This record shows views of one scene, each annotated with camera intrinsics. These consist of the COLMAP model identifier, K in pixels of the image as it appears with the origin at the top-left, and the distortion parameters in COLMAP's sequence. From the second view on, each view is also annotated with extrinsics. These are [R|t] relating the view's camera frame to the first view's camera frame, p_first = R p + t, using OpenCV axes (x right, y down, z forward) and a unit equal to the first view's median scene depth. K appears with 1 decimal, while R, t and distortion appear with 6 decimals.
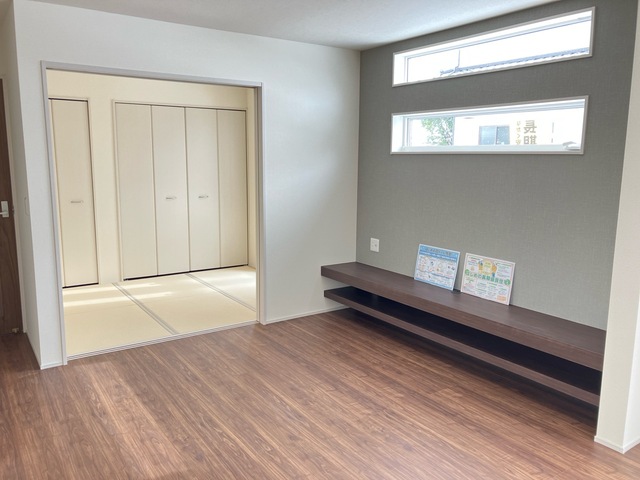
lens RADIAL K [[519.7, 0, 320.2], [0, 519.7, 240.2], [0, 0, 1]] dist [0.013569, -0.013380]
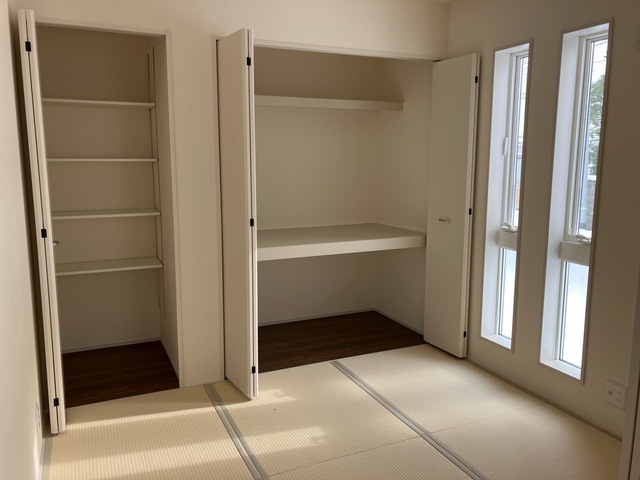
lens RADIAL K [[519.7, 0, 319.7], [0, 519.7, 239.5], [0, 0, 1]] dist [0.013569, -0.013380]
pose [[0.984335, 0.025264, -0.174489, -0.205945], [-0.025338, 0.999677, 0.001804, -0.075144], [0.174478, 0.002645, 0.984658, 0.523573]]
